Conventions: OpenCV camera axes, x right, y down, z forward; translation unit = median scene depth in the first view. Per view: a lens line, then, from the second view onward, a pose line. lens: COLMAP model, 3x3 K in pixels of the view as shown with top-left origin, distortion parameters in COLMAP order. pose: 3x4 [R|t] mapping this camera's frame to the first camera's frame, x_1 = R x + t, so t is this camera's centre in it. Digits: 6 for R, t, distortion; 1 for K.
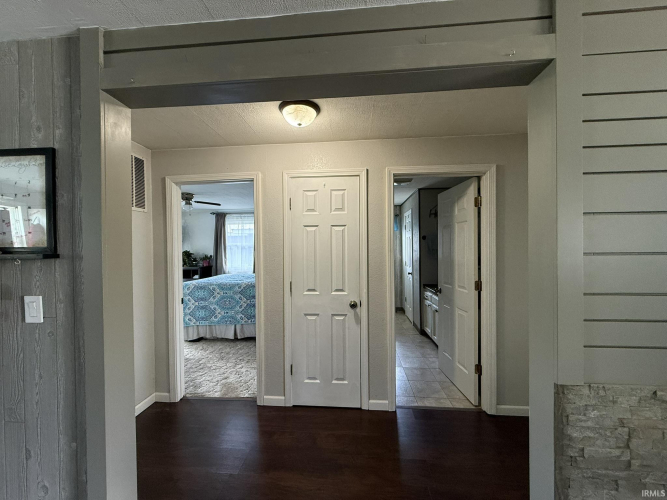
lens RADIAL K [[264.4, 0, 332.7], [0, 264.4, 250.6], [0, 0, 1]] dist [-0.014162, 0.000025]
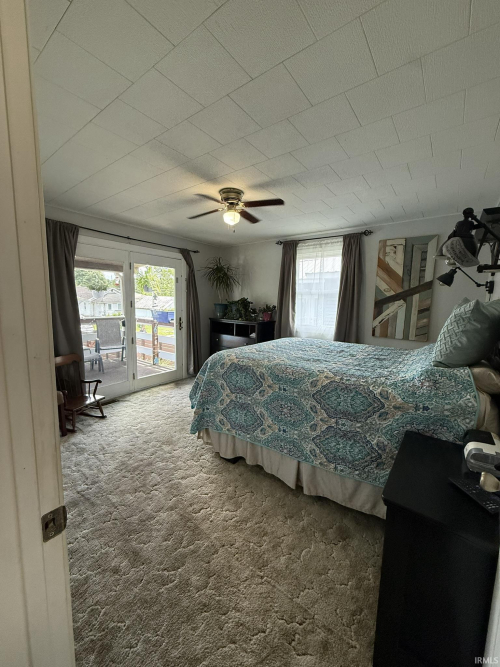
lens RADIAL K [[264.4, 0, 250.1], [0, 264.4, 331.5], [0, 0, 1]] dist [-0.014162, 0.000025]
pose [[0.840960, 0.090606, -0.533457, -0.214991], [-0.030793, 0.992297, 0.119996, 0.005911], [0.540220, -0.084486, 0.837272, 0.582068]]
